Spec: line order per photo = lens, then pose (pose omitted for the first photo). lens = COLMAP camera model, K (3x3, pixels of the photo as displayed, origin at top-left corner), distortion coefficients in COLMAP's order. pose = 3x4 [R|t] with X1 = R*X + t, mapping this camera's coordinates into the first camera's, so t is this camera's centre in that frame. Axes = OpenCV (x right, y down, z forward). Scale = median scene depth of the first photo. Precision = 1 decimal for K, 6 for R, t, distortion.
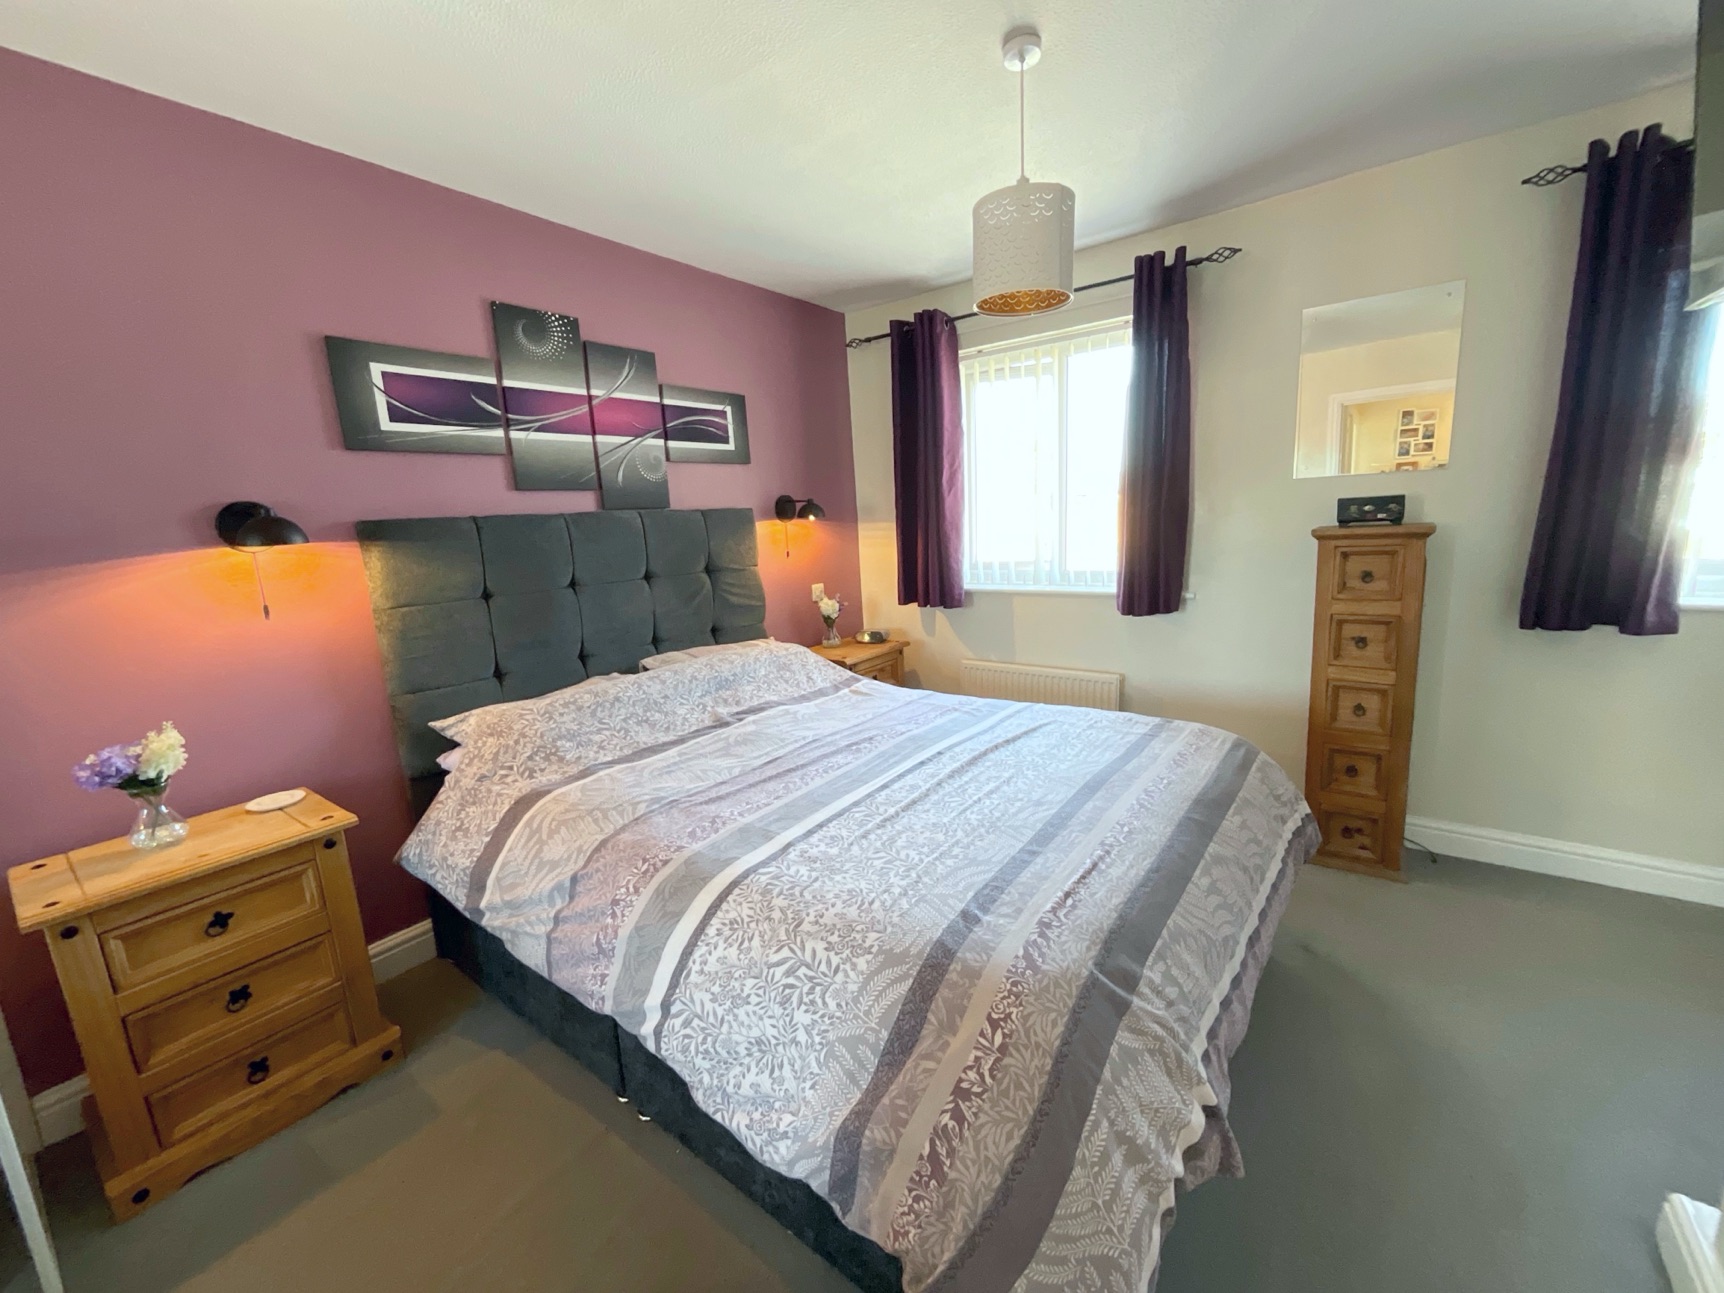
lens RADIAL K [[698.0, 0, 868.3], [0, 698.0, 642.0], [0, 0, 1]] dist [-0.002351, 0.000923]
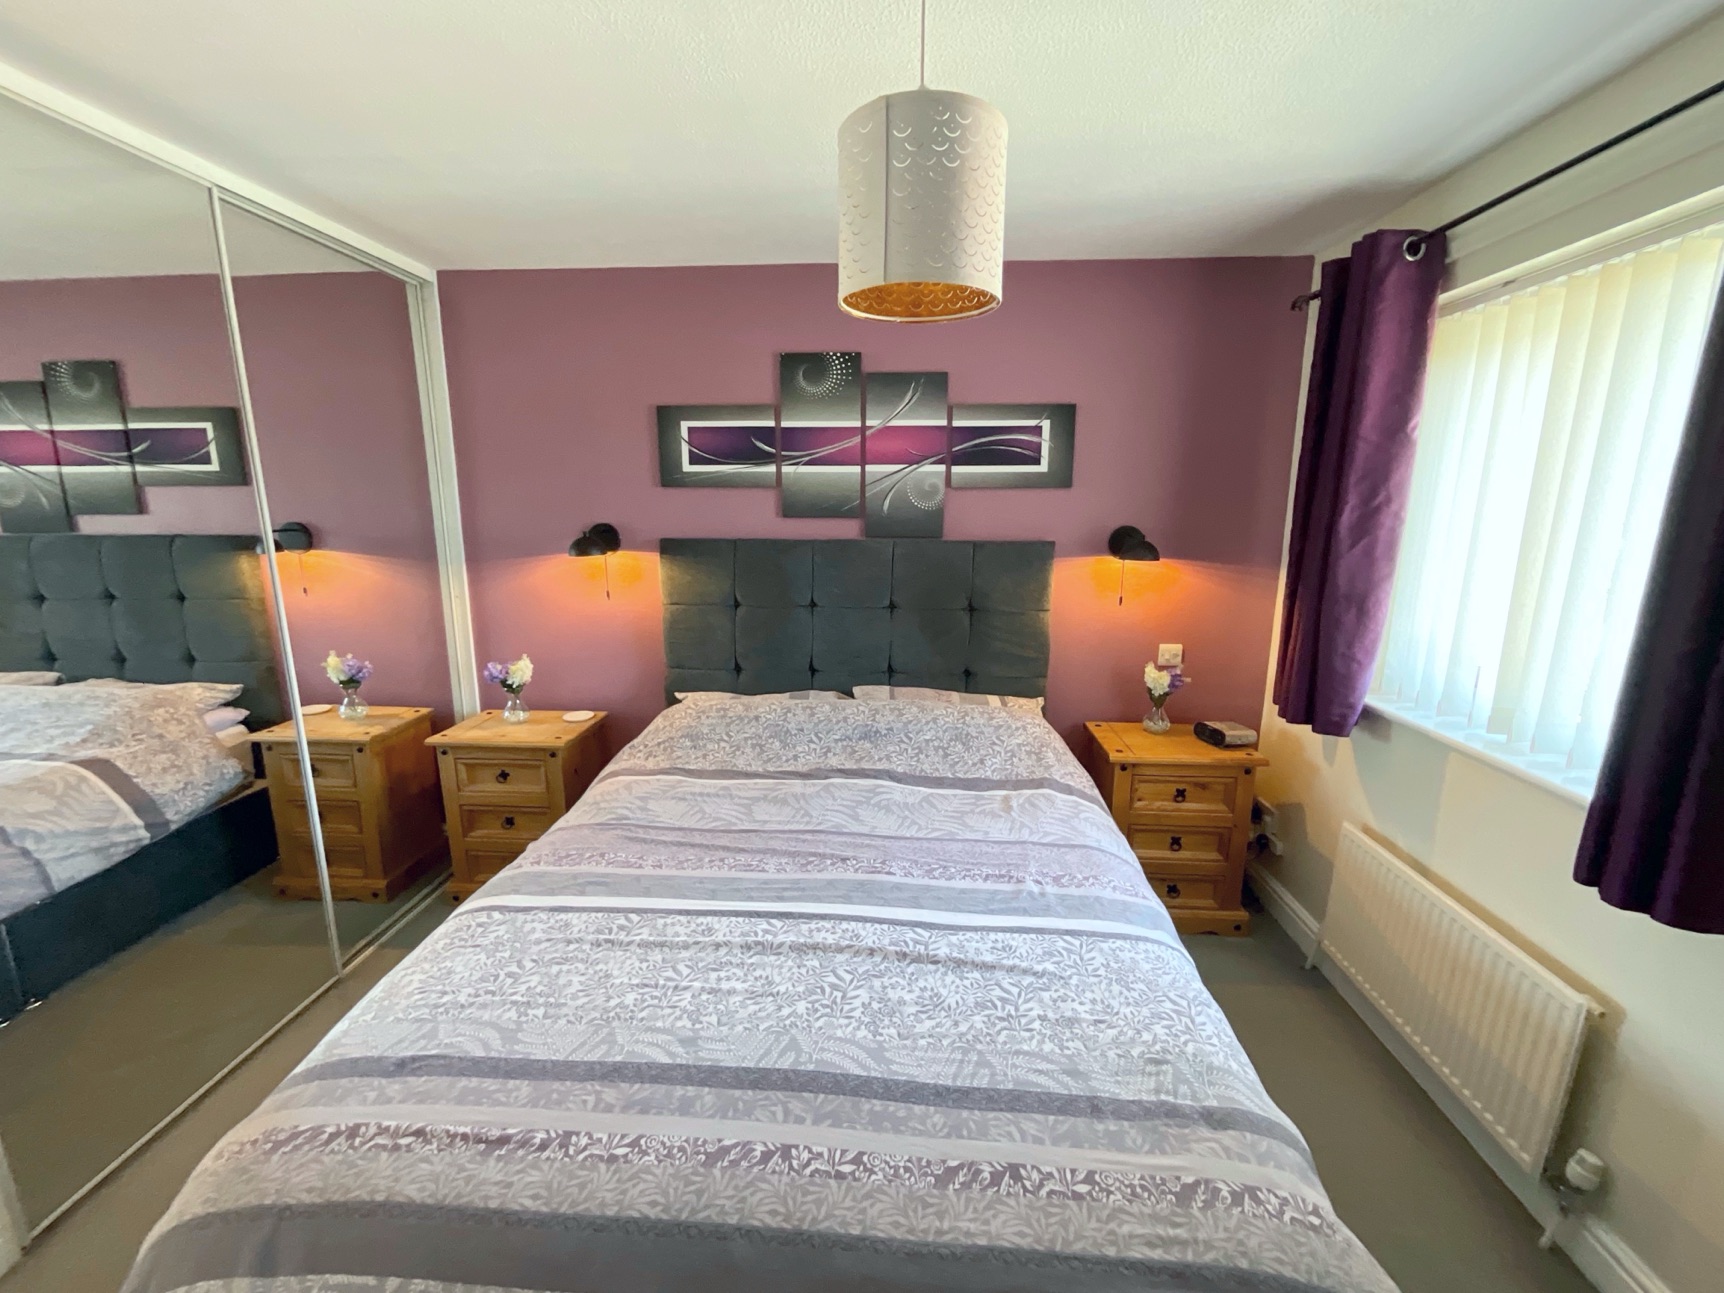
lens RADIAL K [[698.0, 0, 864.5], [0, 698.0, 654.4], [0, 0, 1]] dist [-0.002351, 0.000923]
pose [[0.543533, 0.232650, -0.806502, 0.530086], [-0.181327, 0.970679, 0.157806, -0.196051], [0.819568, 0.060468, 0.569782, 0.448940]]
